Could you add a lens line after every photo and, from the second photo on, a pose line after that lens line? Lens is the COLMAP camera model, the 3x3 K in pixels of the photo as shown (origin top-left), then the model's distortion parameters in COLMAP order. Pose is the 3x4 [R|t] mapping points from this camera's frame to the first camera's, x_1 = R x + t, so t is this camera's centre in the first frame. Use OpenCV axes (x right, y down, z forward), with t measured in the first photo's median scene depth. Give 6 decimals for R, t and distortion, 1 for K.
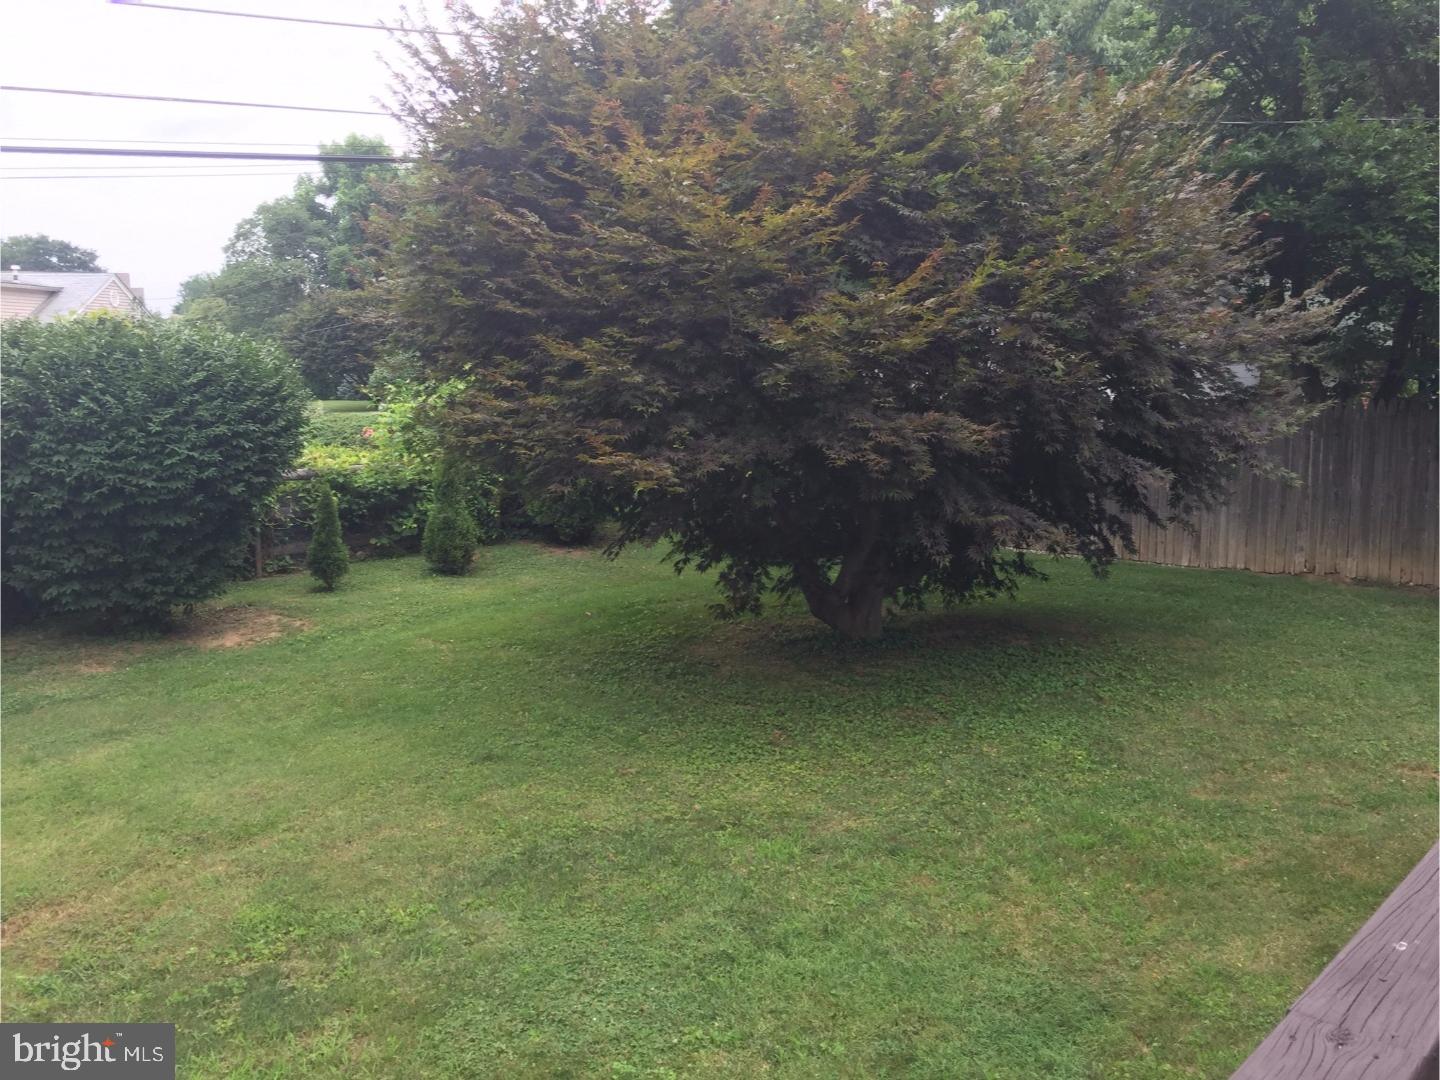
lens RADIAL K [[1239.3, 0, 717.4], [0, 1239.3, 542.8], [0, 0, 1]] dist [0.039401, -0.024368]
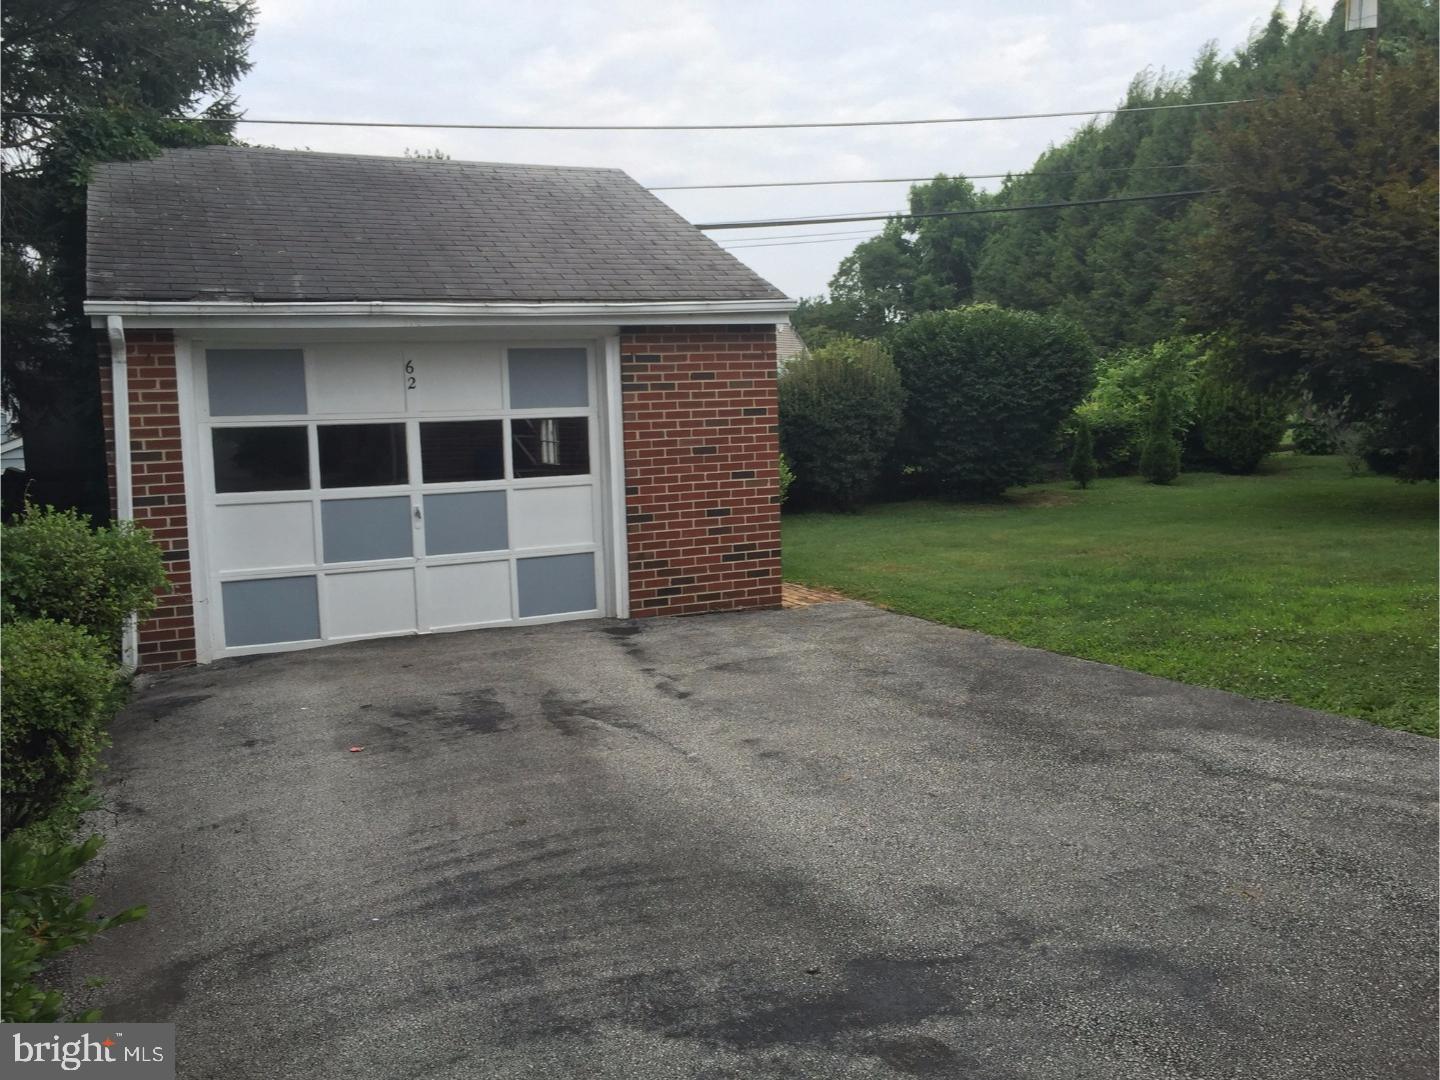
lens RADIAL K [[1239.3, 0, 720.3], [0, 1239.3, 531.6], [0, 0, 1]] dist [0.039401, -0.024368]
pose [[0.916827, 0.023621, -0.398586, -0.130992], [-0.035187, 0.999145, -0.021724, 0.156024], [0.397732, 0.033942, 0.916874, -0.618705]]
